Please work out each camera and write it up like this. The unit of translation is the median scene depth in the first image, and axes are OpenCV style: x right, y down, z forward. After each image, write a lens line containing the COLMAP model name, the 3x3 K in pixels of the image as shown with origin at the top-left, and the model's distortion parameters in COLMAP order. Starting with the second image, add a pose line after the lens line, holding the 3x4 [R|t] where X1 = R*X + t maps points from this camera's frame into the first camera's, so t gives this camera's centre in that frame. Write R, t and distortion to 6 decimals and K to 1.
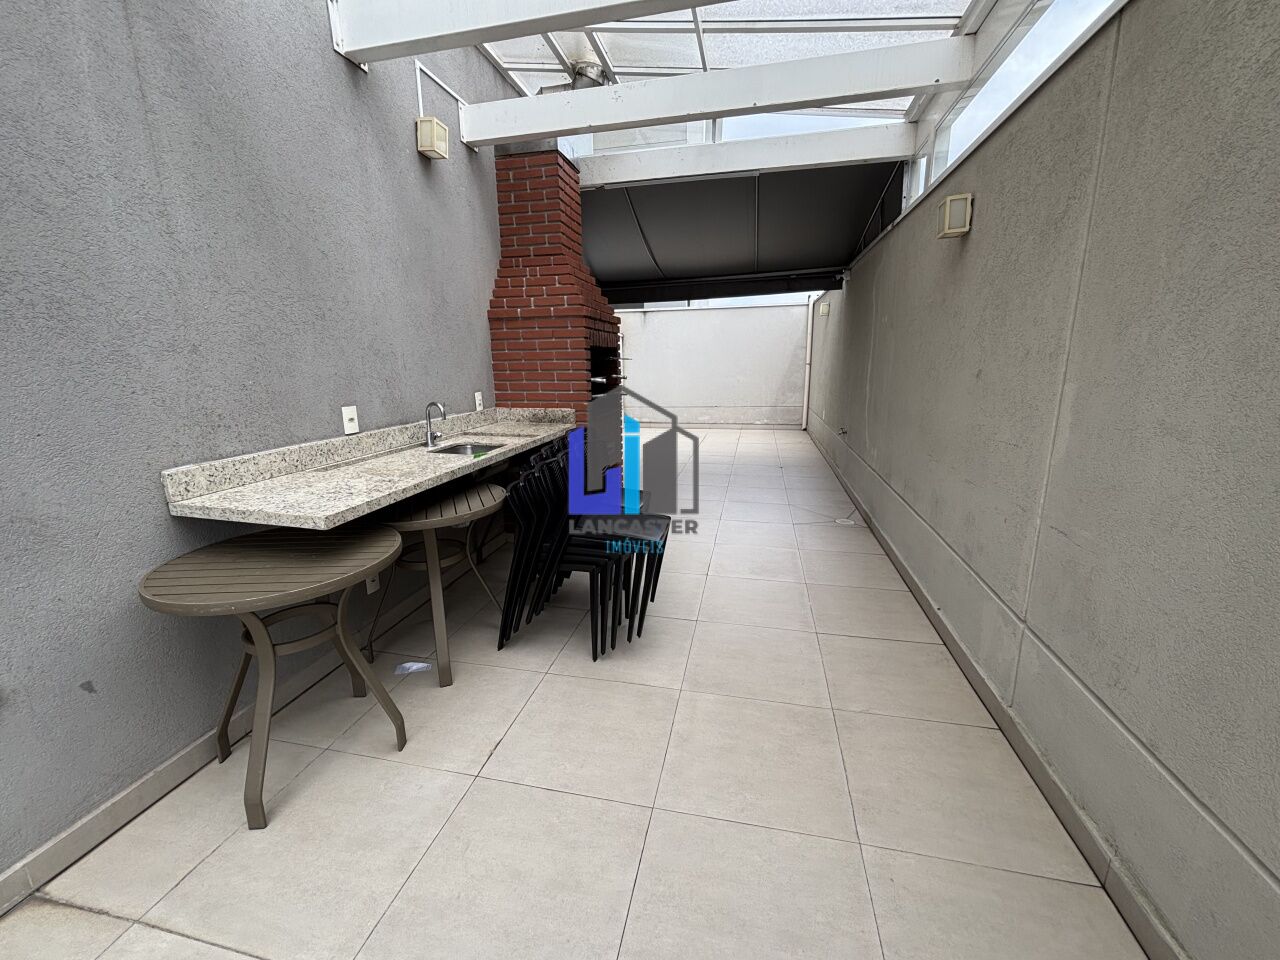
lens RADIAL K [[514.9, 0, 637.0], [0, 514.9, 476.8], [0, 0, 1]] dist [0.000991, -0.000523]
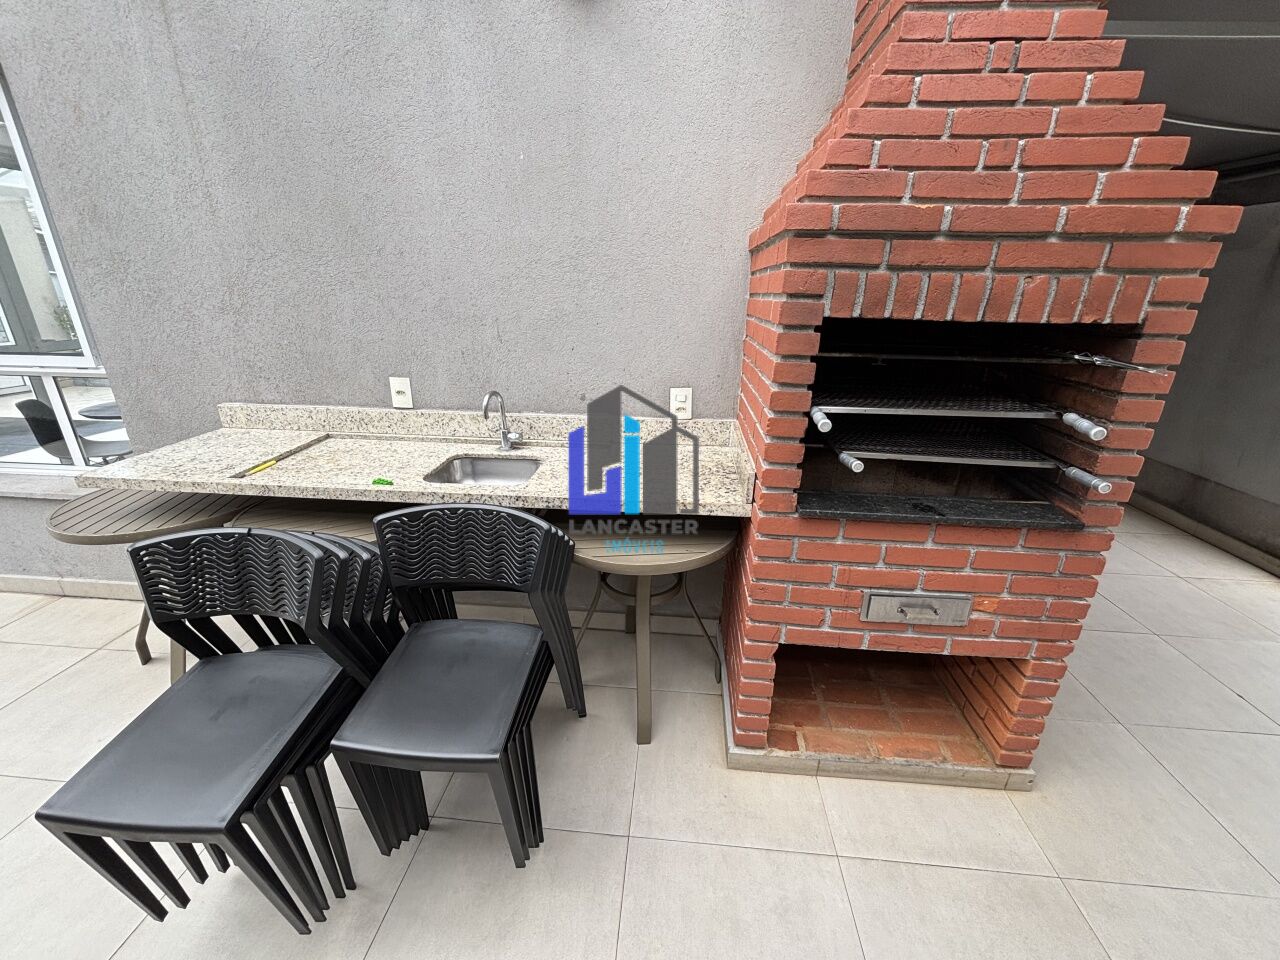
lens RADIAL K [[514.9, 0, 637.0], [0, 514.9, 476.8], [0, 0, 1]] dist [0.000991, -0.000523]
pose [[0.137877, 0.353338, -0.925280, 0.405333], [-0.235532, 0.919100, 0.315881, -0.383760], [0.962037, 0.174380, 0.209945, 1.336093]]
